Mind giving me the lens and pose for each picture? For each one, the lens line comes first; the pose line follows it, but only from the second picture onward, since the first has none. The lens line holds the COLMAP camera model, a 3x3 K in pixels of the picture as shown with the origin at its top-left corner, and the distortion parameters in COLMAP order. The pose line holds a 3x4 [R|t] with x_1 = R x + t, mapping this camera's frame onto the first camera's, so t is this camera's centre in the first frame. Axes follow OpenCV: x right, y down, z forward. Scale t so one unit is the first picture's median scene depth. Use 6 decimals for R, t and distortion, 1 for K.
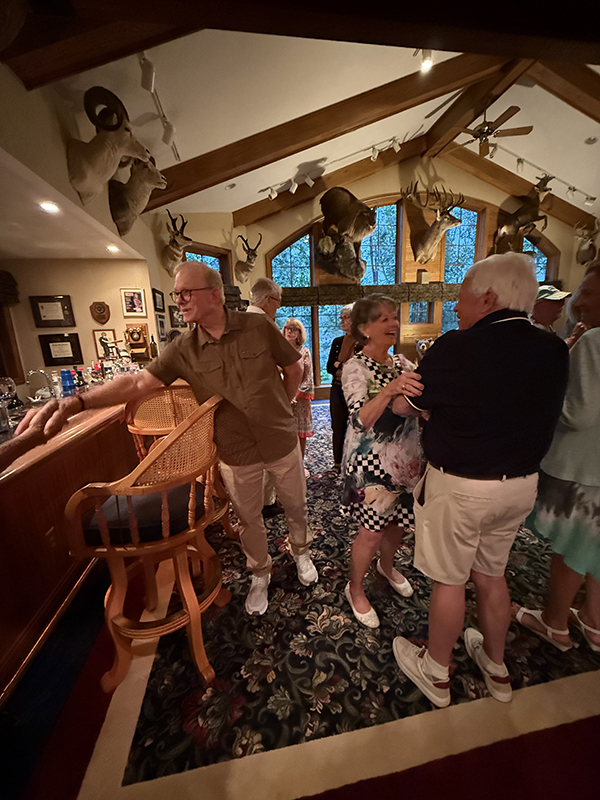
lens RADIAL K [[322.1, 0, 299.4], [0, 322.1, 399.6], [0, 0, 1]] dist [-0.000310, -0.000034]
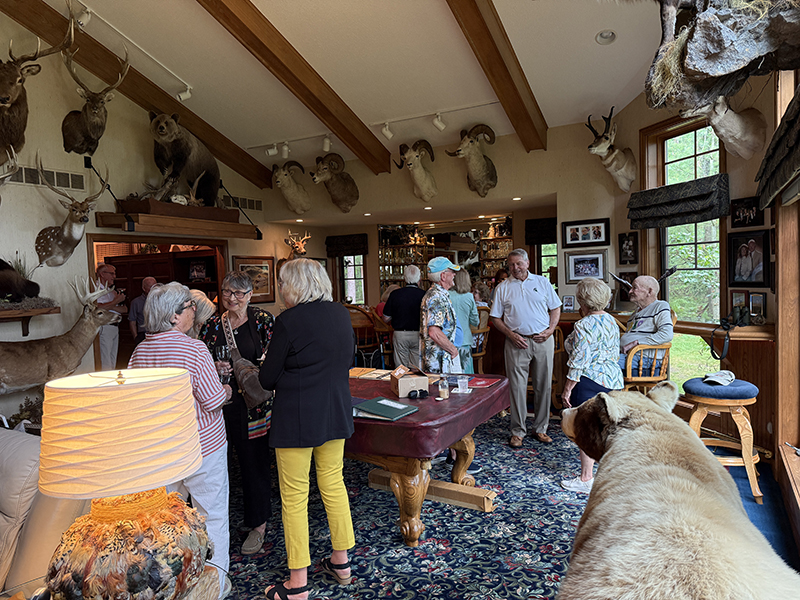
lens RADIAL K [[563.6, 0, 400.4], [0, 563.6, 299.5], [0, 0, 1]] dist [0.000650, -0.007085]
pose [[-0.621820, 0.105367, -0.776040, 2.064200], [-0.106819, 0.970237, 0.217325, -0.620888], [0.775841, 0.218033, -0.592057, 1.961446]]
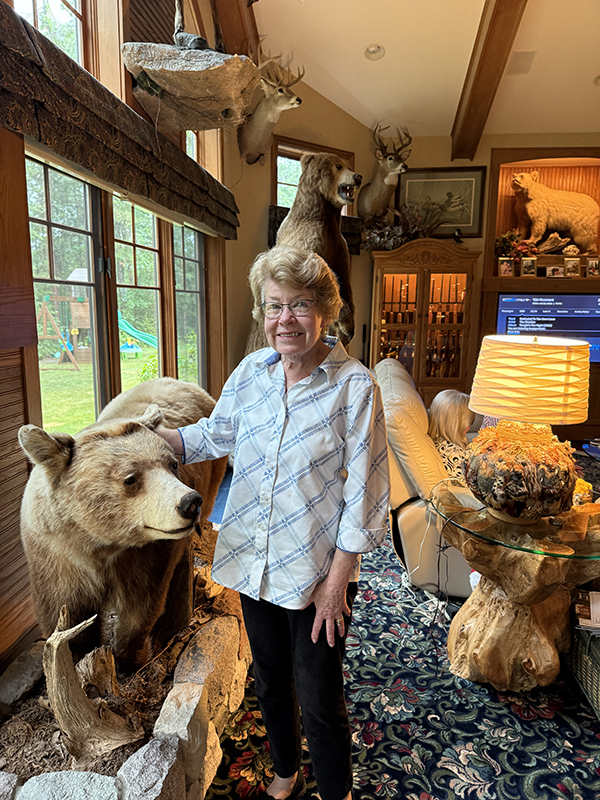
lens RADIAL K [[560.9, 0, 298.5], [0, 560.9, 403.1], [0, 0, 1]] dist [0.014141, -0.016768]
pose [[0.276985, -0.119501, 0.953414, -1.071421], [0.178126, 0.981424, 0.071262, -0.167151], [-0.944219, 0.150089, 0.293126, 0.984615]]
